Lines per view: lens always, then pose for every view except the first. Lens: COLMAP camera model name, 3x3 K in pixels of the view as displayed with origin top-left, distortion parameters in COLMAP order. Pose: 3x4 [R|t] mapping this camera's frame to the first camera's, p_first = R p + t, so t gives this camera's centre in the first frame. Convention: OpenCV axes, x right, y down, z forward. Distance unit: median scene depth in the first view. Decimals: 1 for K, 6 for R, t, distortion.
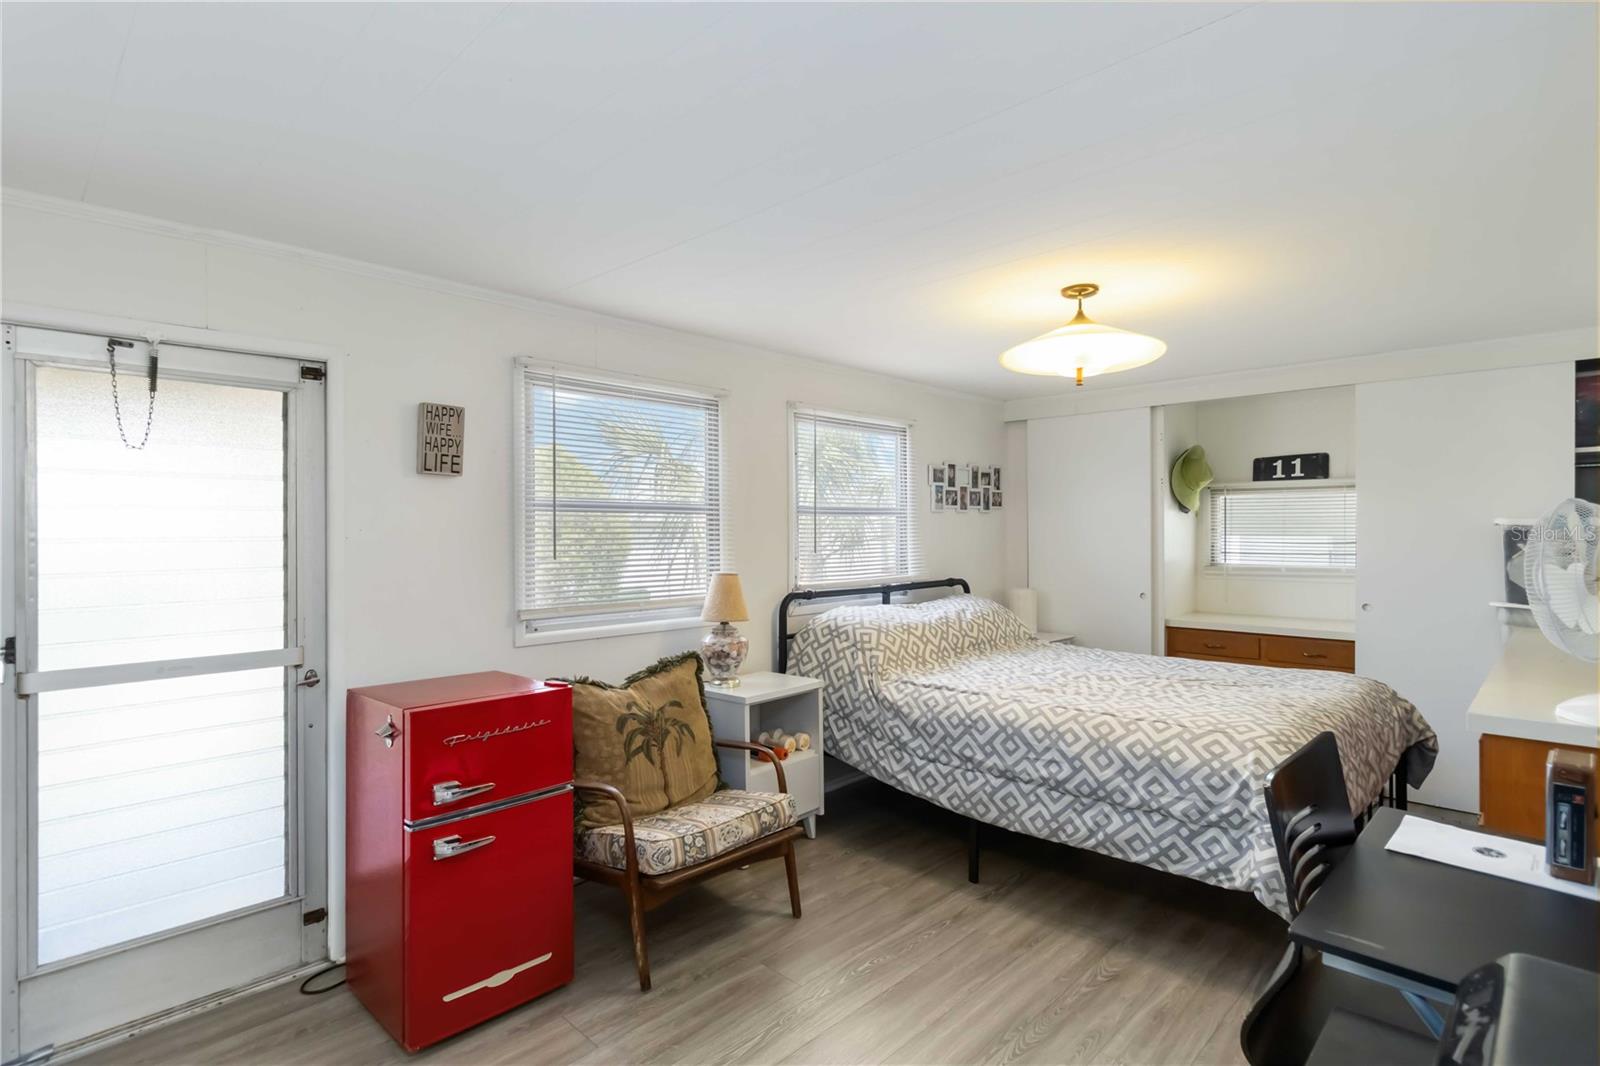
lens RADIAL K [[788.4, 0, 784.3], [0, 788.4, 522.6], [0, 0, 1]] dist [-0.001767, -0.008045]
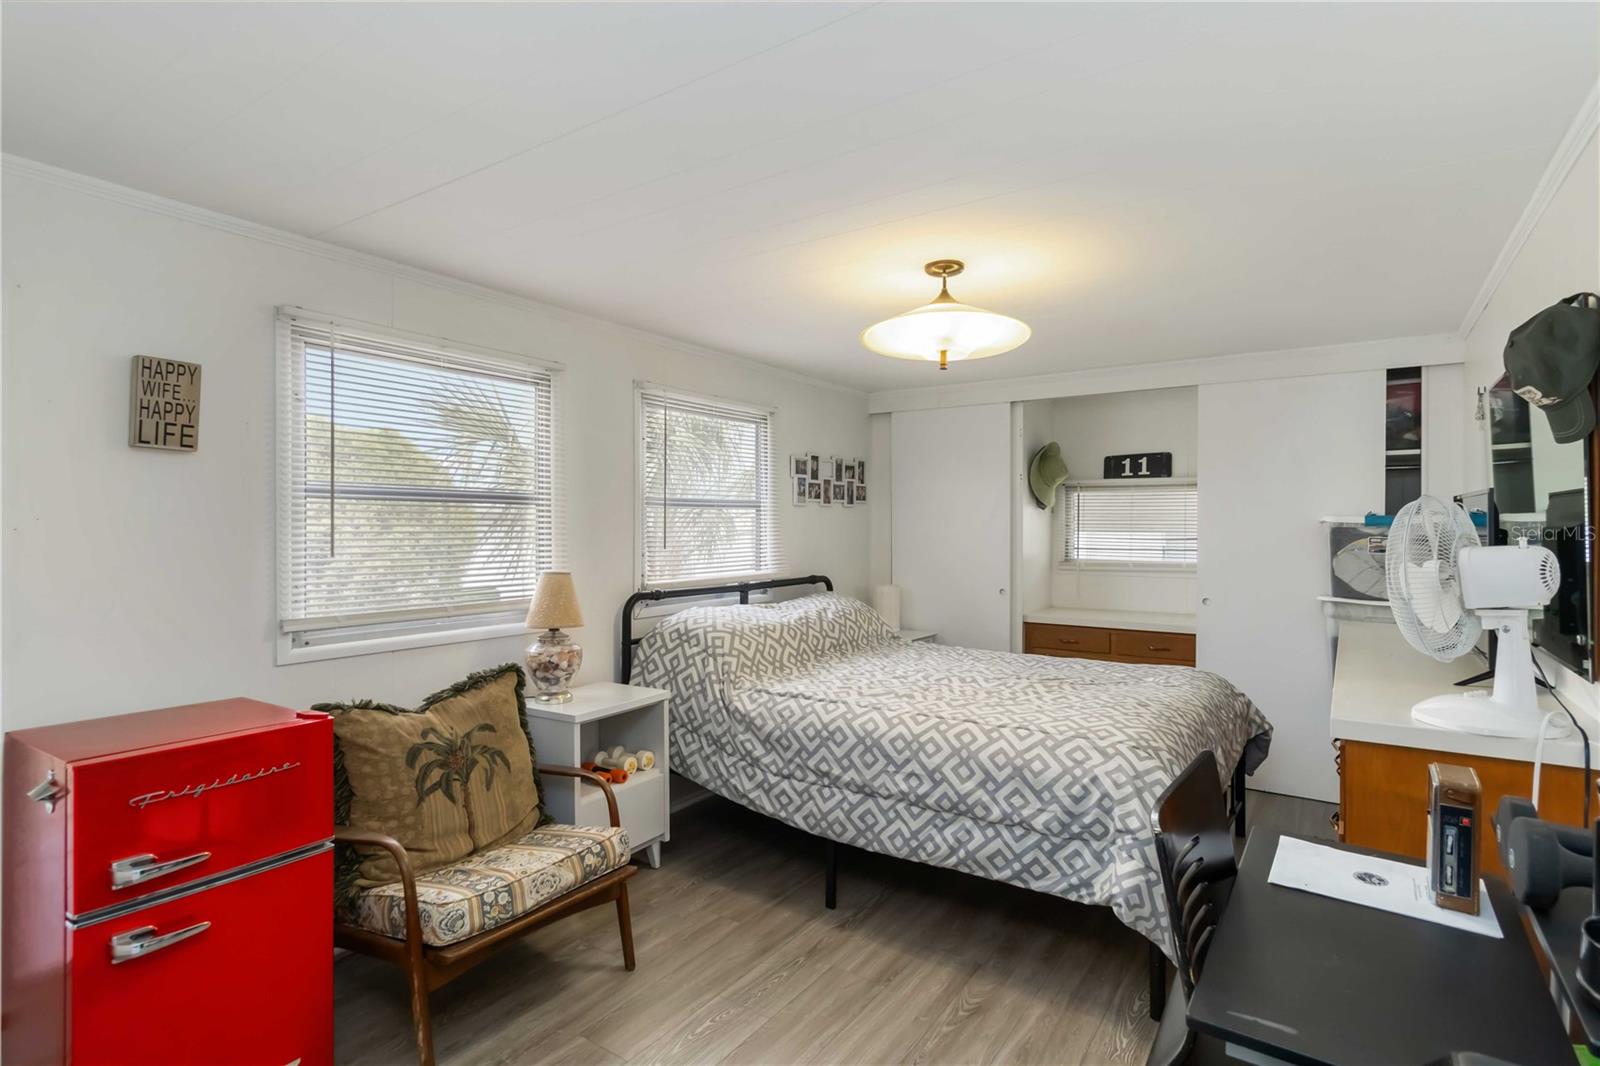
lens RADIAL K [[791.4, 0, 801.8], [0, 791.4, 516.4], [0, 0, 1]] dist [0.000438, -0.000266]
pose [[0.983189, 0.007497, 0.182437, 0.036802], [-0.007216, 0.999972, -0.002205, 0.002742], [-0.182449, 0.000852, 0.983215, 0.099421]]
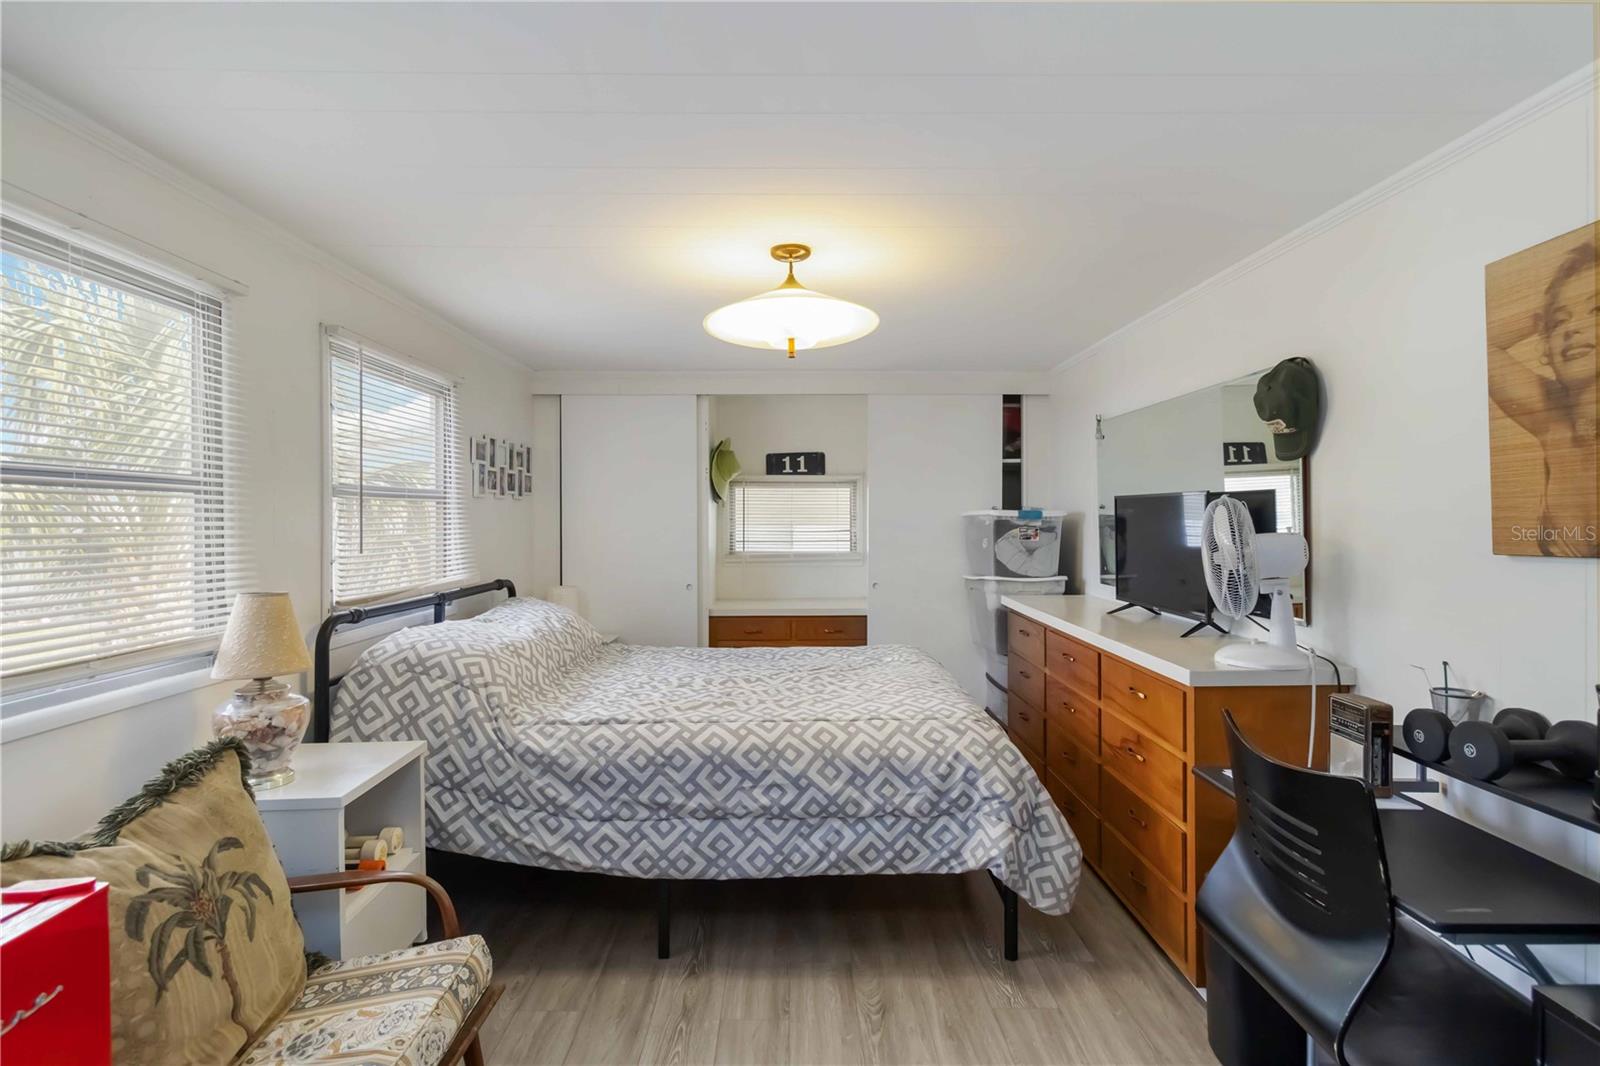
lens RADIAL K [[795.2, 0, 801.7], [0, 795.2, 511.9], [0, 0, 1]] dist [-0.002209, -0.000409]
pose [[0.701944, 0.007200, 0.712196, -0.242407], [-0.006041, 0.999973, -0.004155, 0.004317], [-0.712207, -0.001386, 0.701968, 0.332174]]
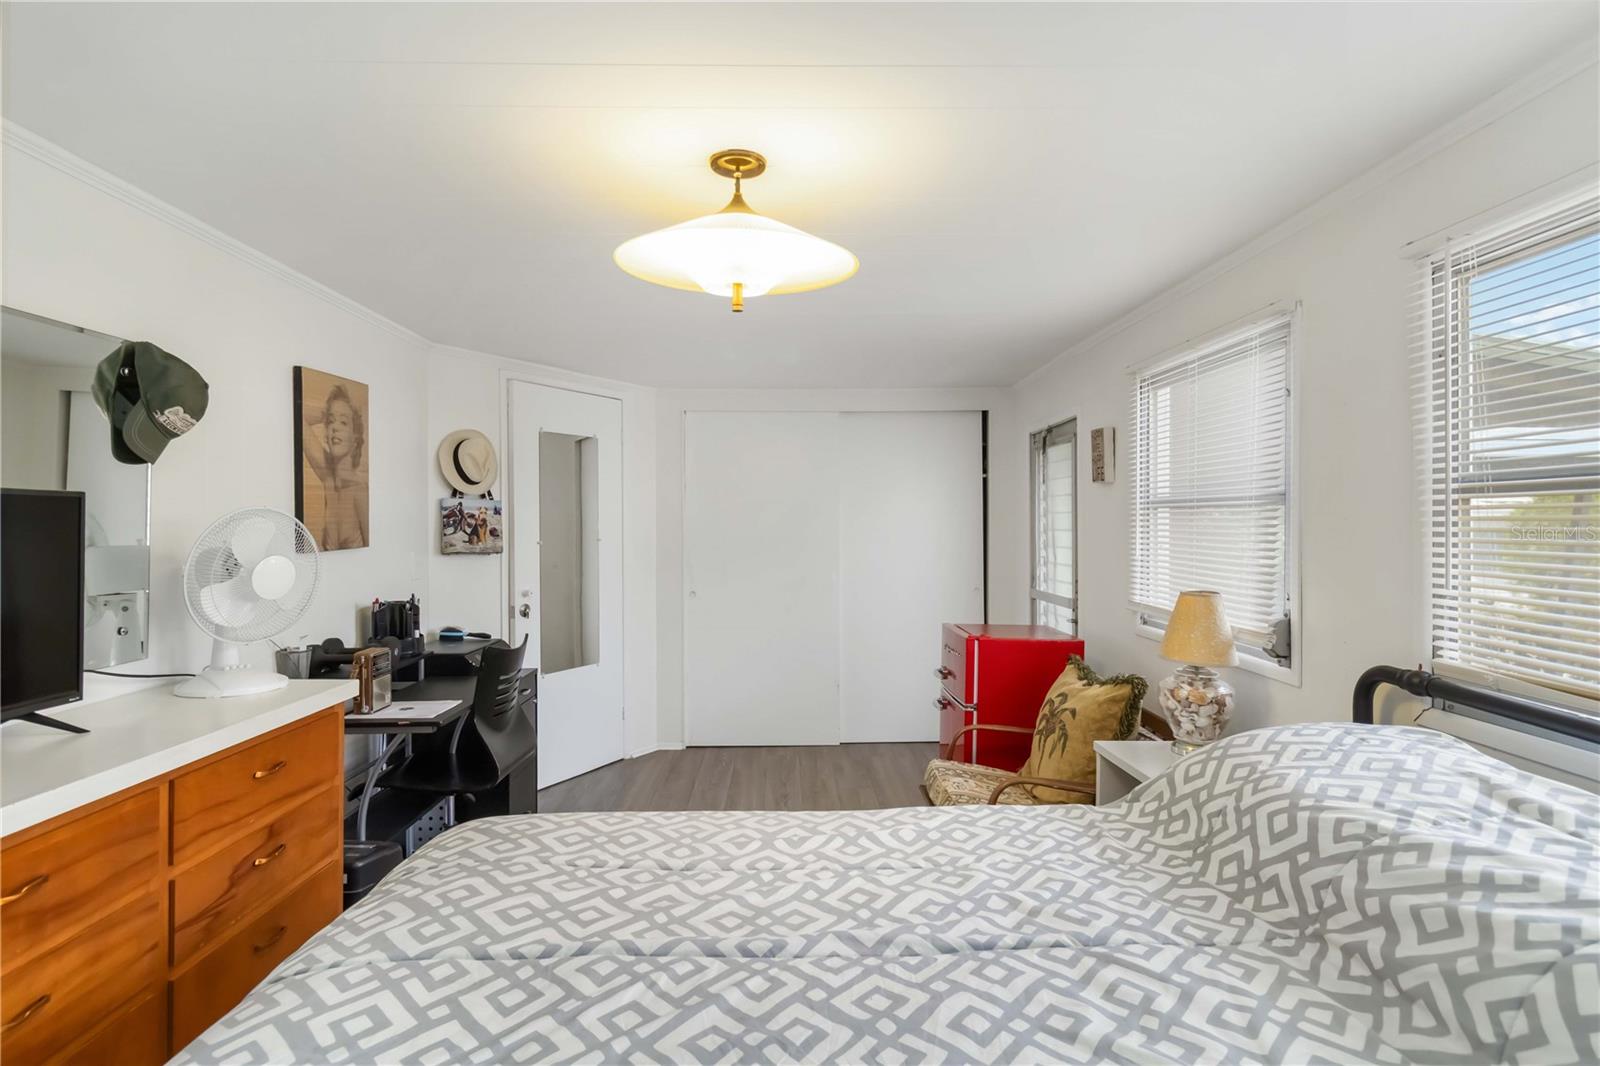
lens RADIAL K [[791.4, 0, 801.8], [0, 791.4, 516.4], [0, 0, 1]] dist [0.000438, -0.000266]
pose [[-0.692503, 0.001094, -0.721415, 0.707963], [0.008622, 0.999940, -0.006761, -0.000596], [0.721364, -0.010902, -0.692470, 1.337838]]
